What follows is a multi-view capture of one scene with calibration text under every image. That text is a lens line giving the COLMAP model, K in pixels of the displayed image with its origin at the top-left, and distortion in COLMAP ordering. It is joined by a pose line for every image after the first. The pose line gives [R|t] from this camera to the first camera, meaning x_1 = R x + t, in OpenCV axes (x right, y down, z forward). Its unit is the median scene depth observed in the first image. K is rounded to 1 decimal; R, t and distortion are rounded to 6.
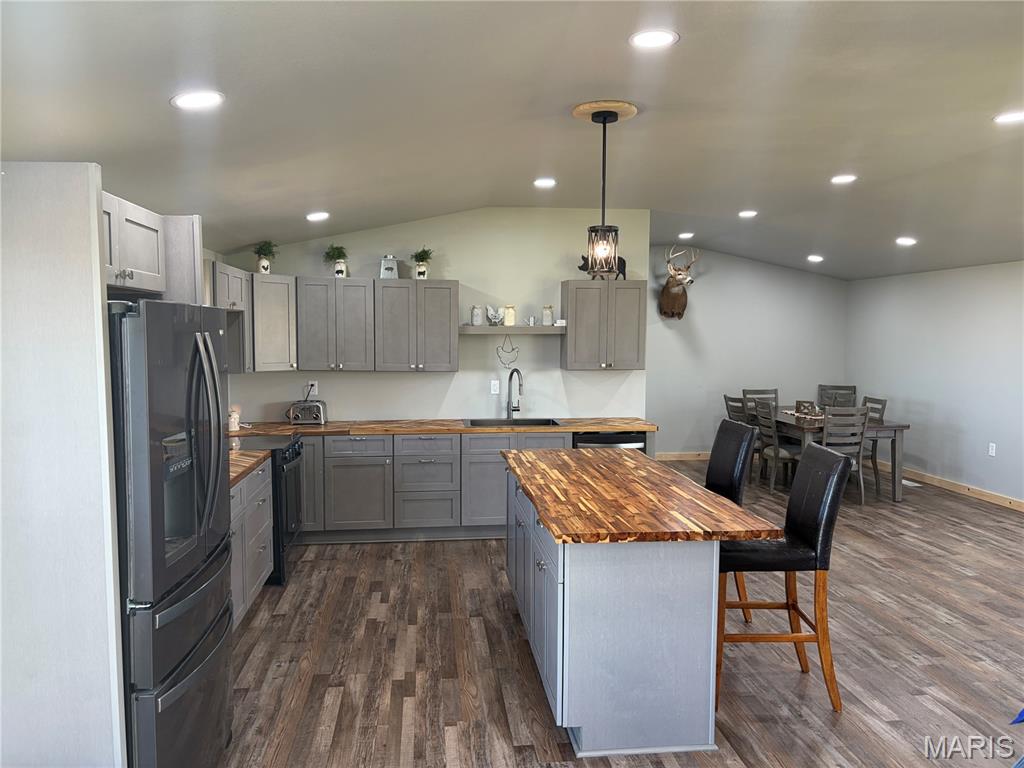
lens RADIAL K [[793.9, 0, 513.9], [0, 793.9, 389.5], [0, 0, 1]] dist [0.035615, -0.005190]
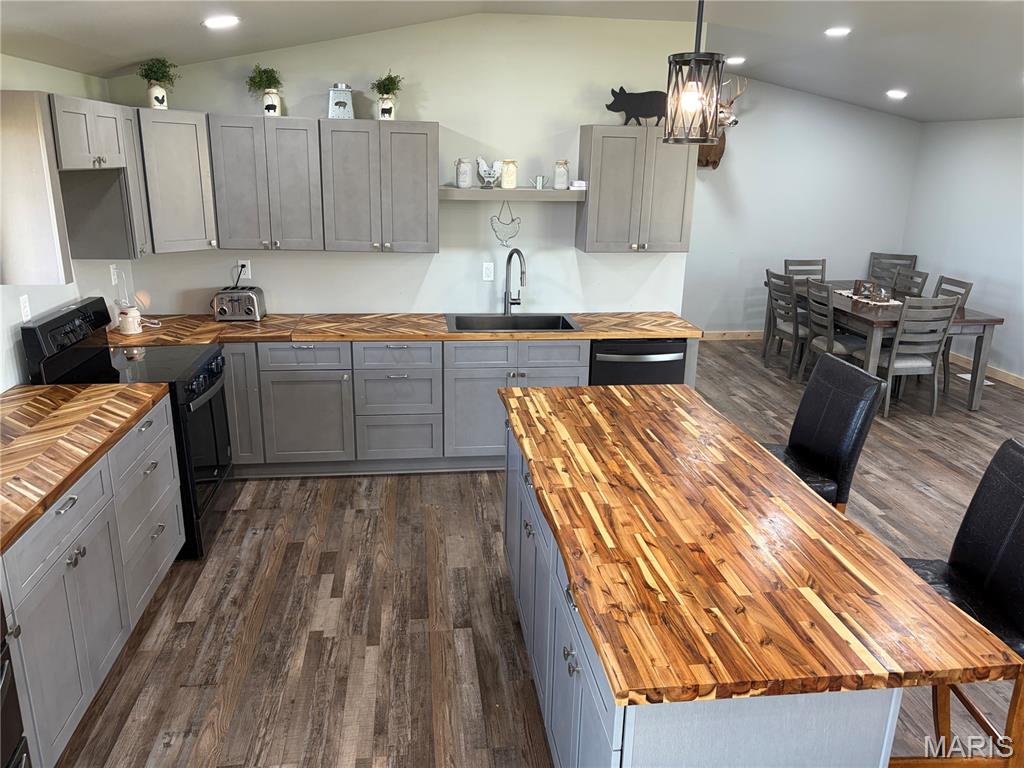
lens RADIAL K [[791.3, 0, 517.6], [0, 791.3, 392.7], [0, 0, 1]] dist [0.016877, 0.003708]
pose [[0.999655, 0.012399, 0.023138, -0.012875], [-0.017090, 0.976442, 0.215101, -0.058058], [-0.019926, -0.215423, 0.976318, 0.261927]]
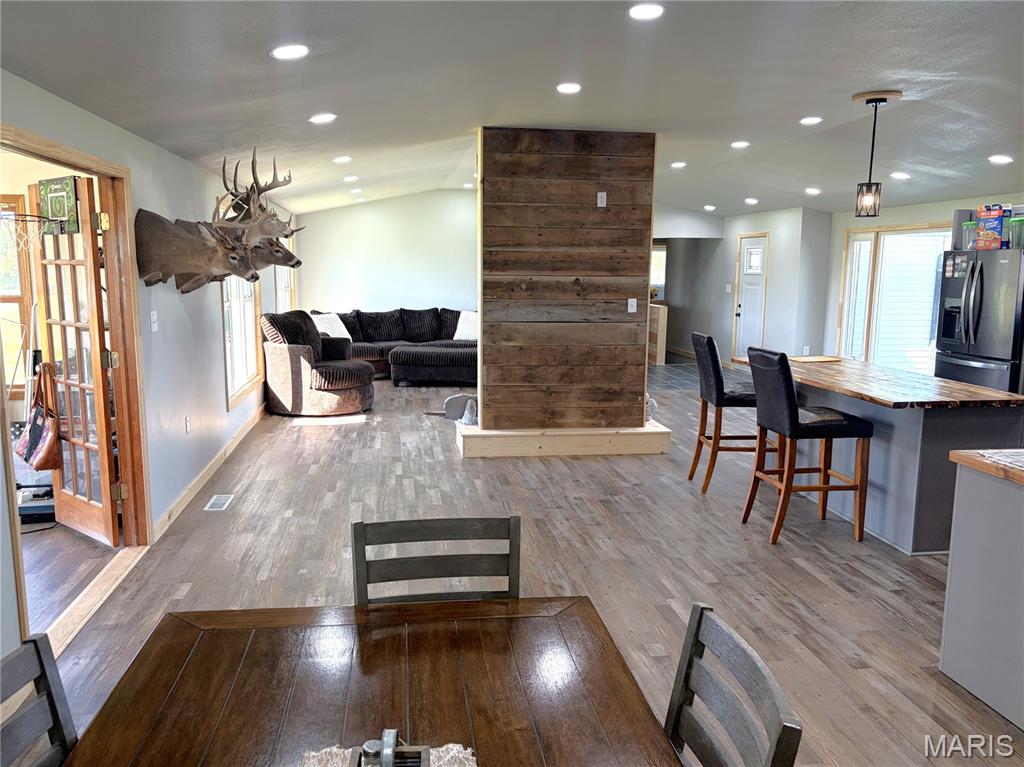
lens RADIAL K [[793.9, 0, 513.9], [0, 793.9, 389.0], [0, 0, 1]] dist [0.035615, -0.005190]
pose [[-0.999639, -0.005382, -0.026310, 0.481180], [-0.011343, 0.972653, 0.231984, -0.104675], [0.024342, 0.232199, -0.972364, 1.514571]]
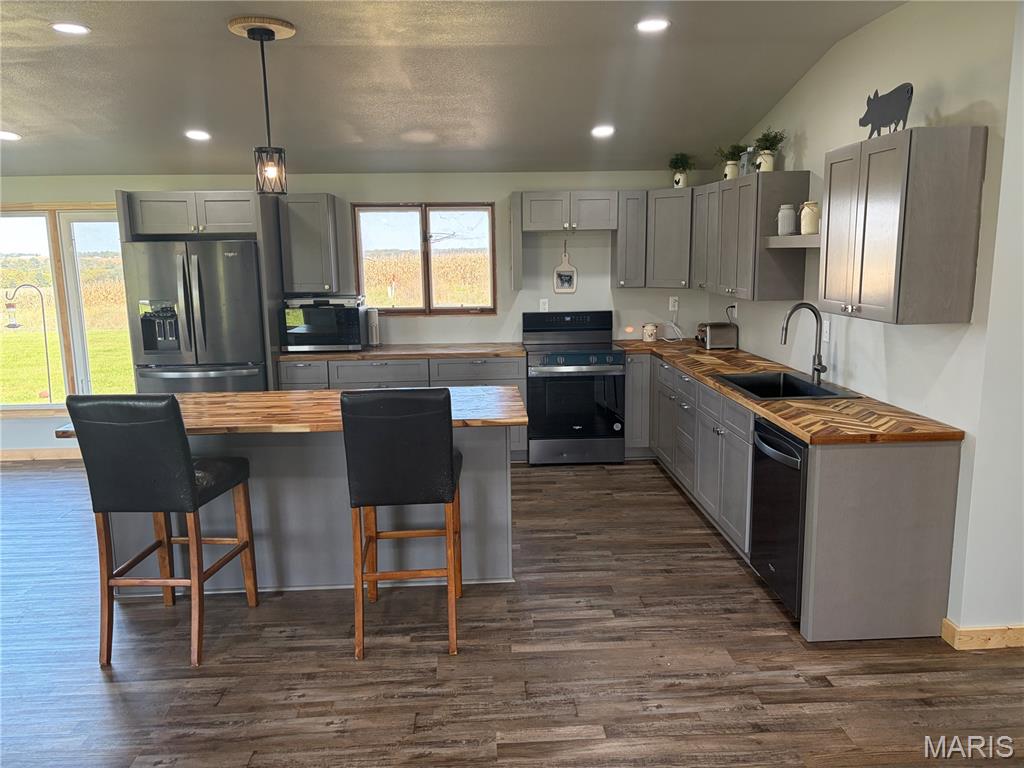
lens RADIAL K [[779.8, 0, 504.9], [0, 779.8, 386.6], [0, 0, 1]] dist [0.018372, -0.001880]
pose [[-0.075333, 0.170607, -0.982455, 0.700226], [-0.062836, 0.982484, 0.175431, -0.059851], [0.995177, 0.074950, -0.063293, 0.867712]]
